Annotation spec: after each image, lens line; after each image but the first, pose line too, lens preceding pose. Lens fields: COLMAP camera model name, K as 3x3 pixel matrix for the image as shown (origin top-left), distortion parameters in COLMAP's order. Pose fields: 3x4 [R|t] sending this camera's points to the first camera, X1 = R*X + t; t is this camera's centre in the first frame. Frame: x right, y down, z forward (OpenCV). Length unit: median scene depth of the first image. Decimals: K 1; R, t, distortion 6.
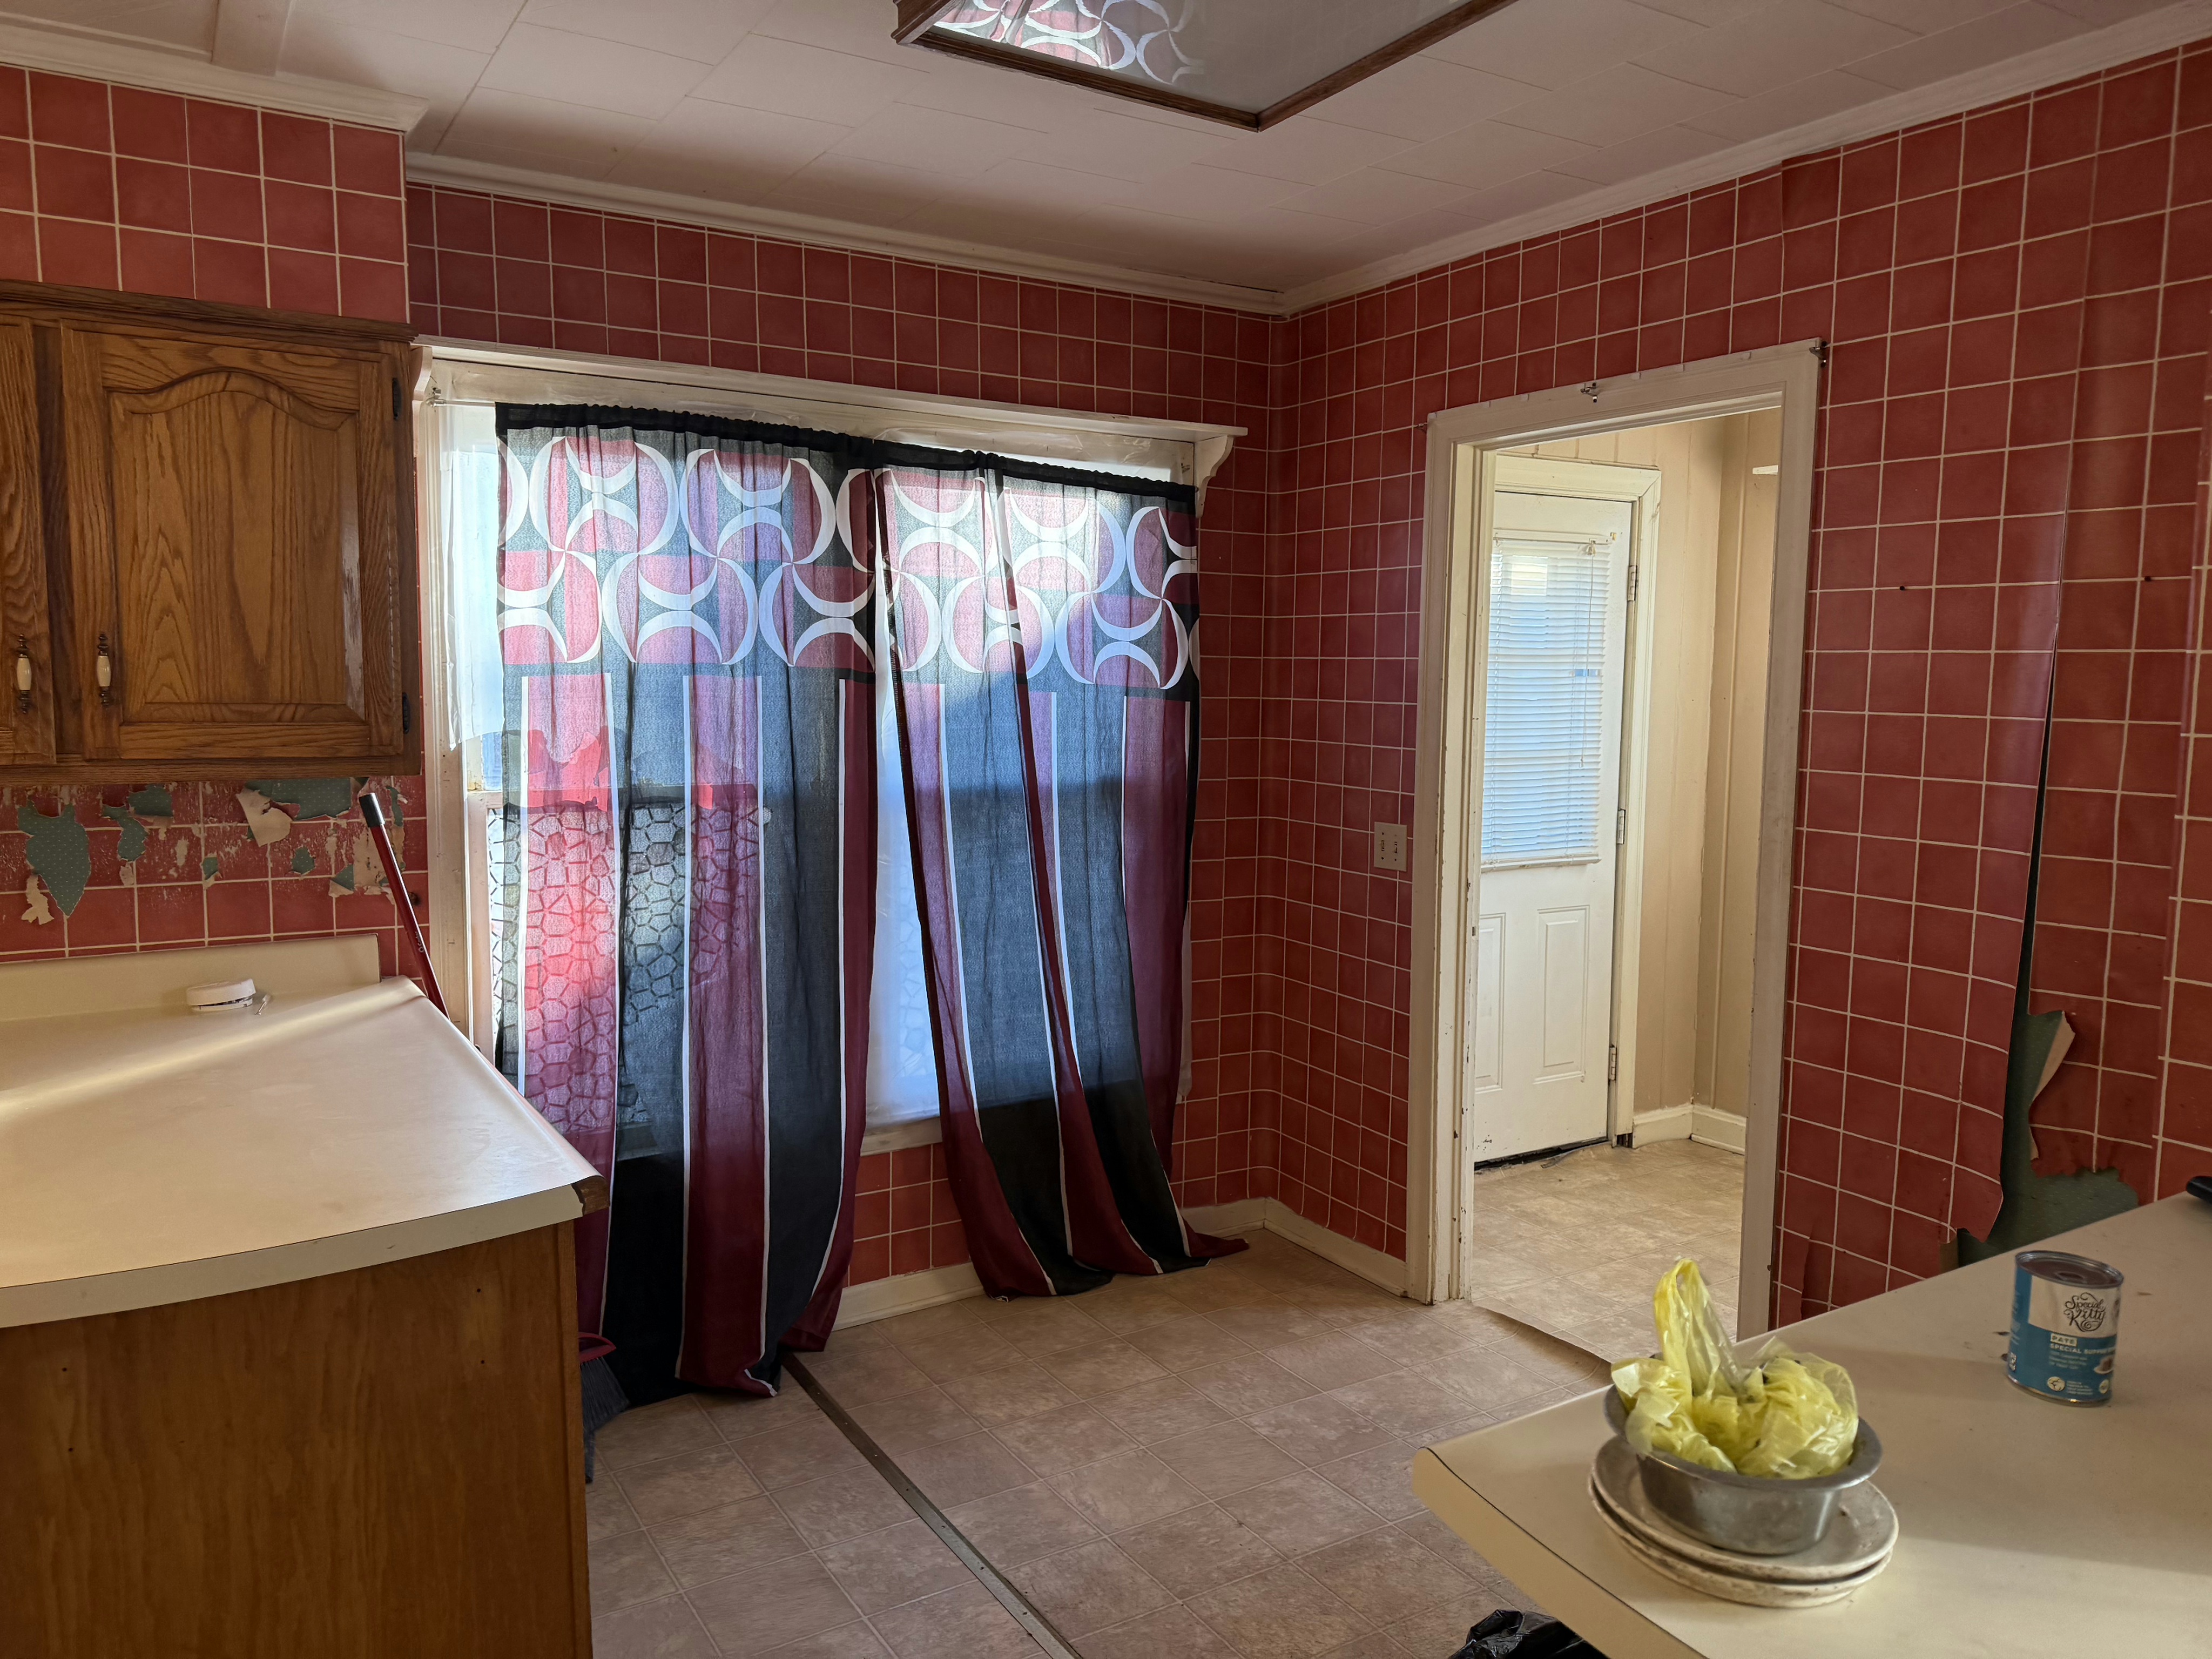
lens RADIAL K [[1551.0, 0, 1018.7], [0, 1551.0, 813.6], [0, 0, 1]] dist [0.054289, -0.065909]
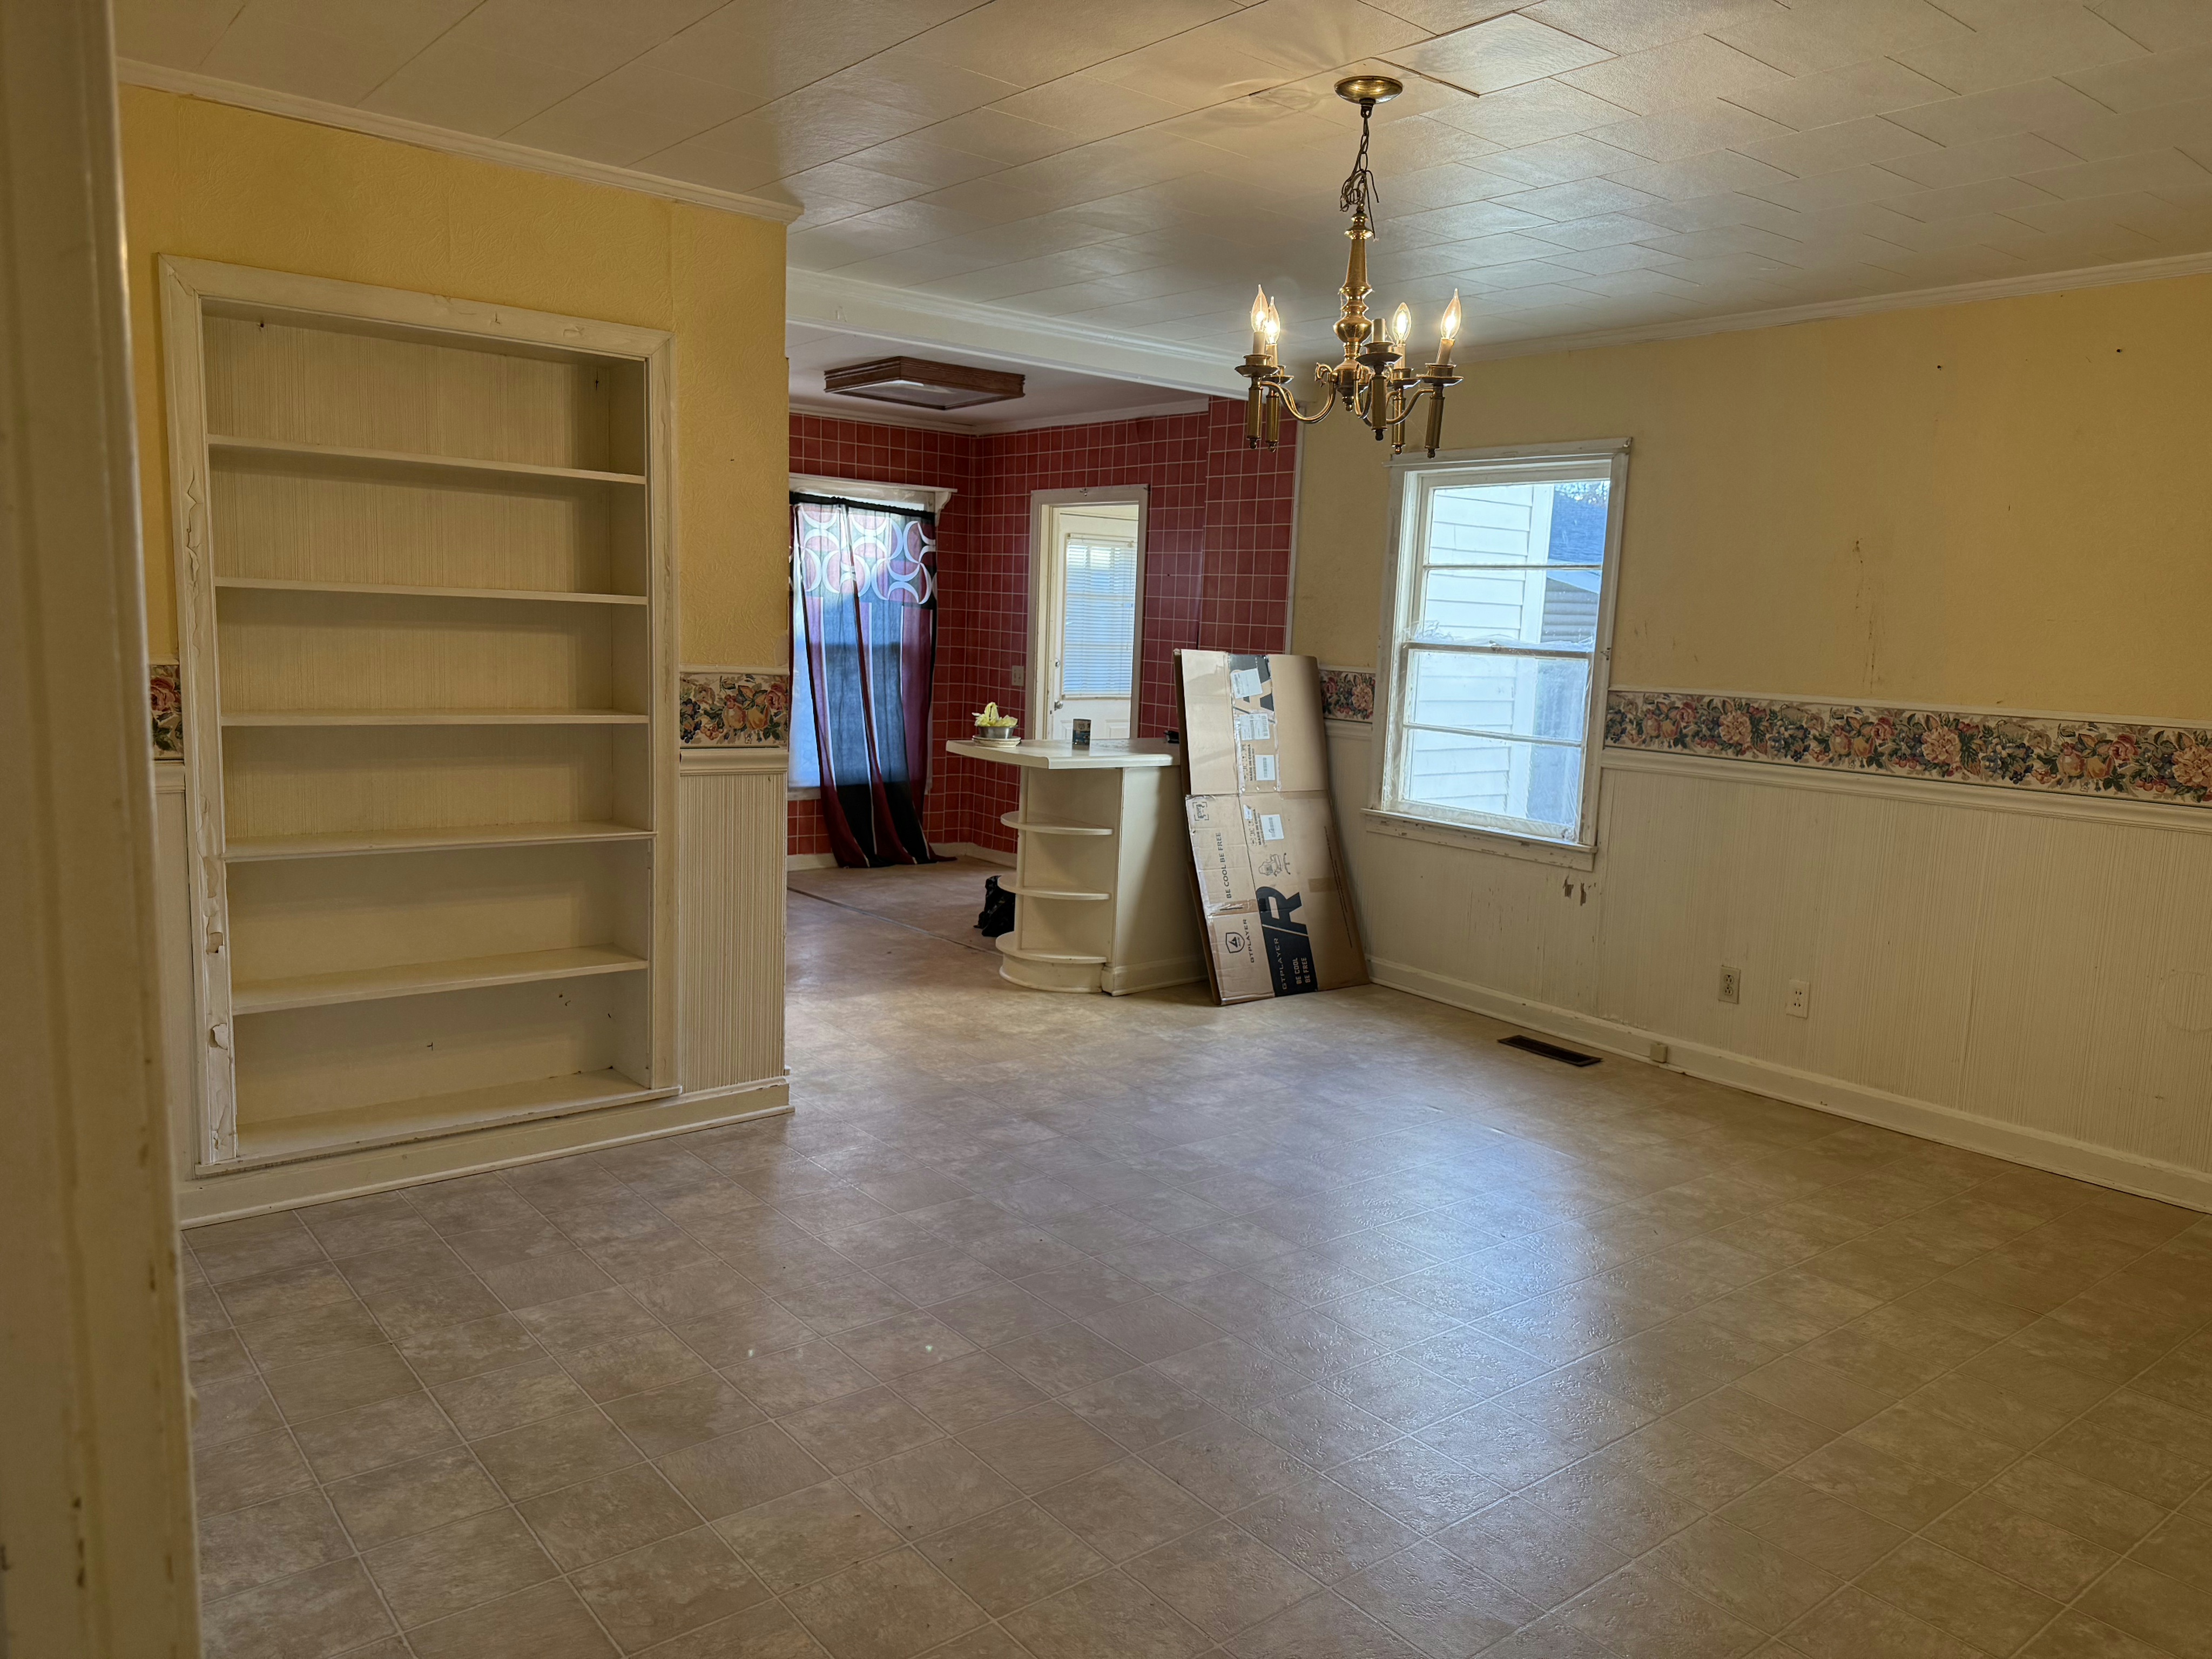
lens RADIAL K [[1551.0, 0, 1086.9], [0, 1551.0, 842.8], [0, 0, 1]] dist [0.054289, -0.065909]
pose [[0.985529, 0.006668, 0.169377, -0.047704], [-0.017676, 0.997821, 0.063565, 0.119892], [-0.168584, -0.065639, 0.983499, -1.296487]]
